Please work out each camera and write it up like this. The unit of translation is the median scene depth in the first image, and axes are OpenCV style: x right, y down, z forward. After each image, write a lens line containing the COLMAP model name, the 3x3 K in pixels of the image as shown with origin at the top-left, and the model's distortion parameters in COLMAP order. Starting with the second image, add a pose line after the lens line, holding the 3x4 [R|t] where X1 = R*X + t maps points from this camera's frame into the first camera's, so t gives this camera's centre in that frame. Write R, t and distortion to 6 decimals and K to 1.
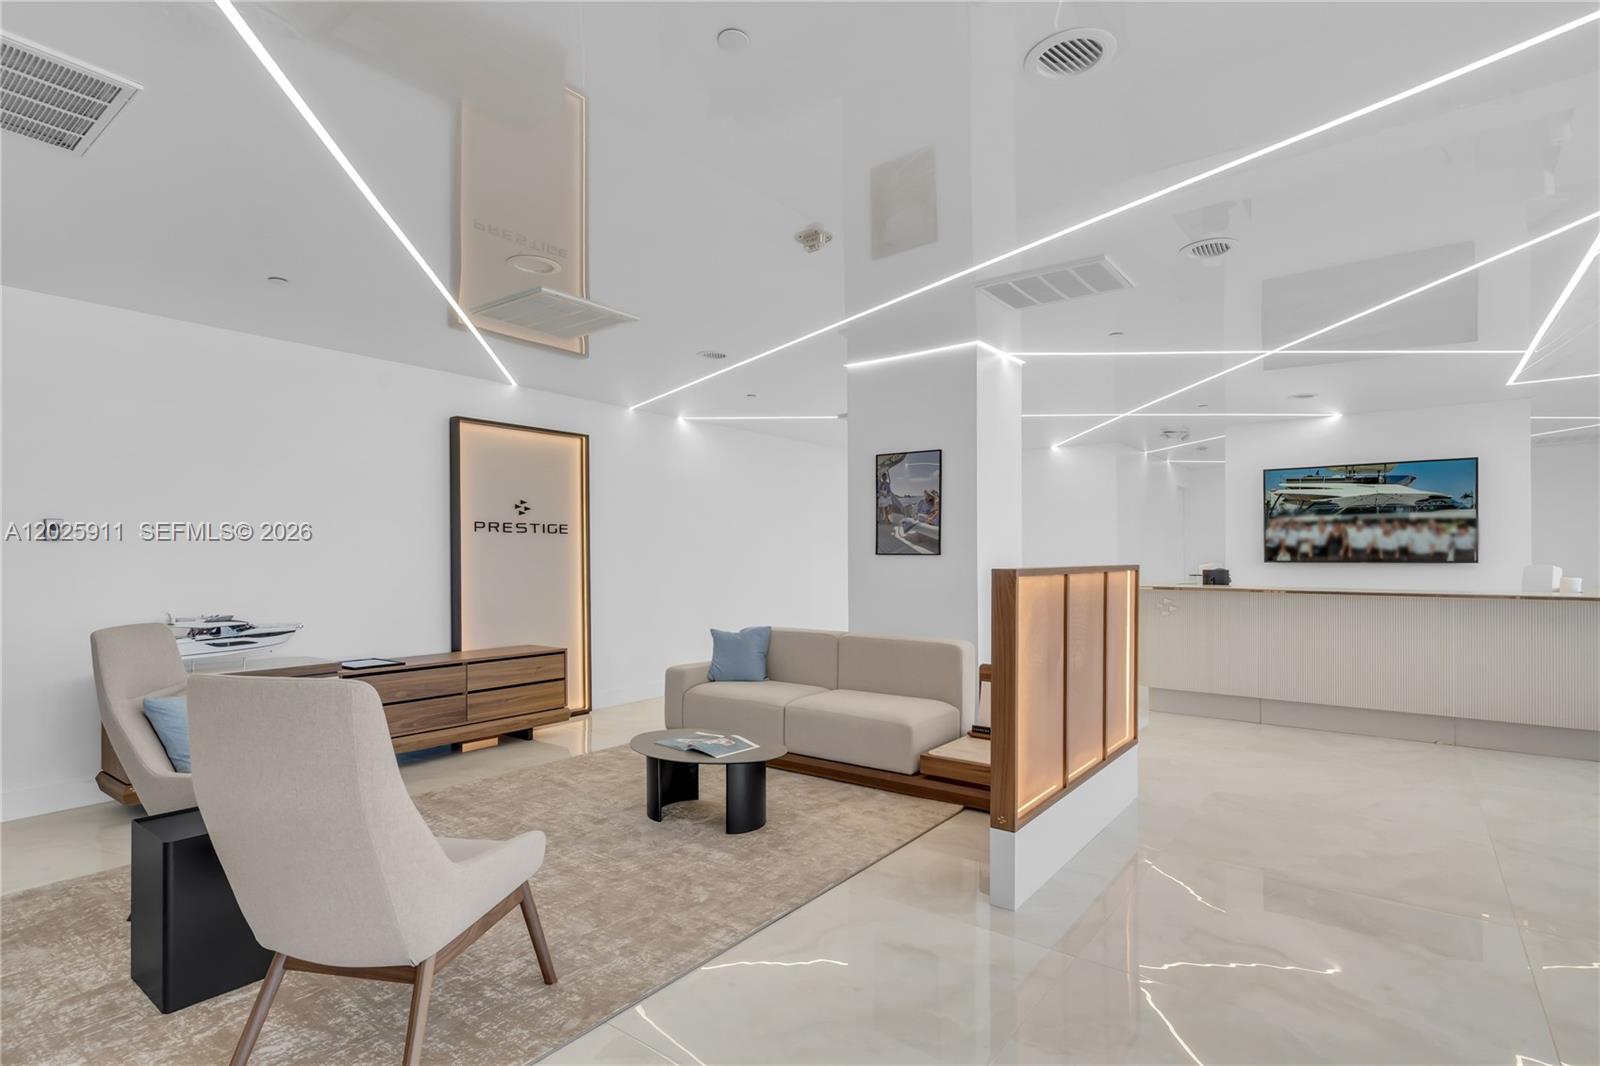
lens RADIAL K [[785.3, 0, 801.6], [0, 785.3, 560.4], [0, 0, 1]] dist [0.000605, 0.000129]
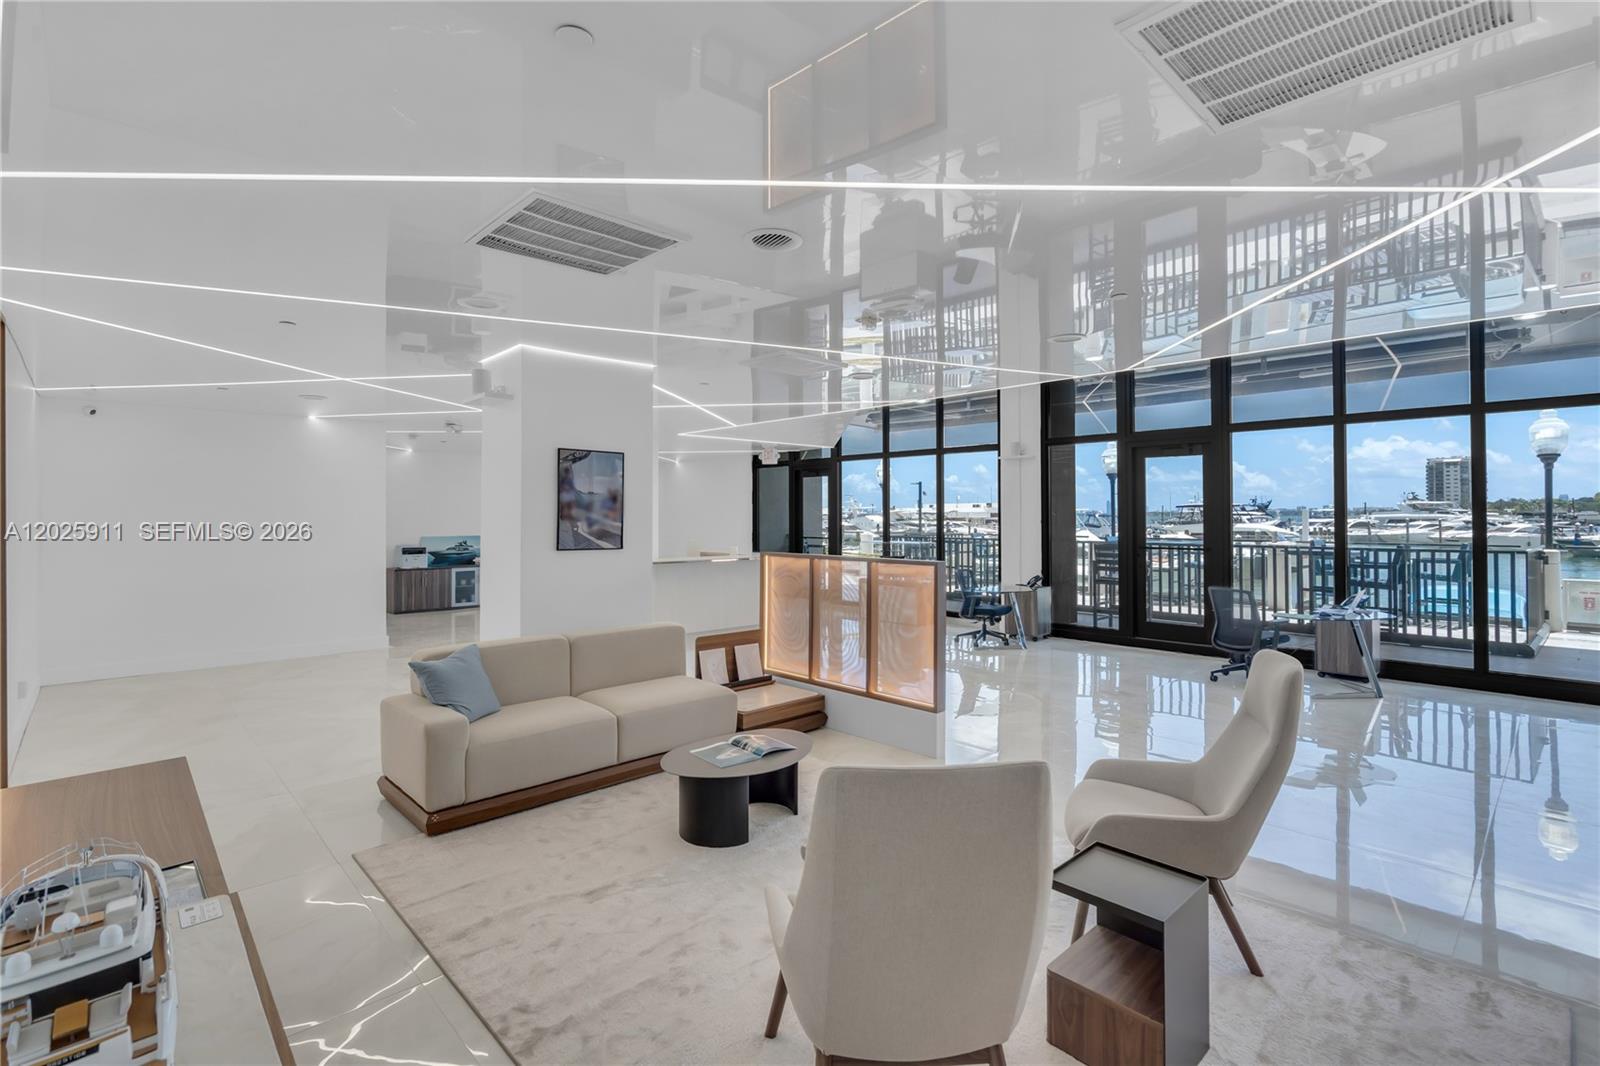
lens RADIAL K [[735.4, 0, 801.1], [0, 735.4, 509.5], [0, 0, 1]] dist [0.000641, 0.000104]
pose [[0.167792, 0.007438, 0.985794, -0.771073], [0.005198, 0.999951, -0.008430, -0.050173], [-0.985809, 0.006539, 0.167745, 0.561745]]
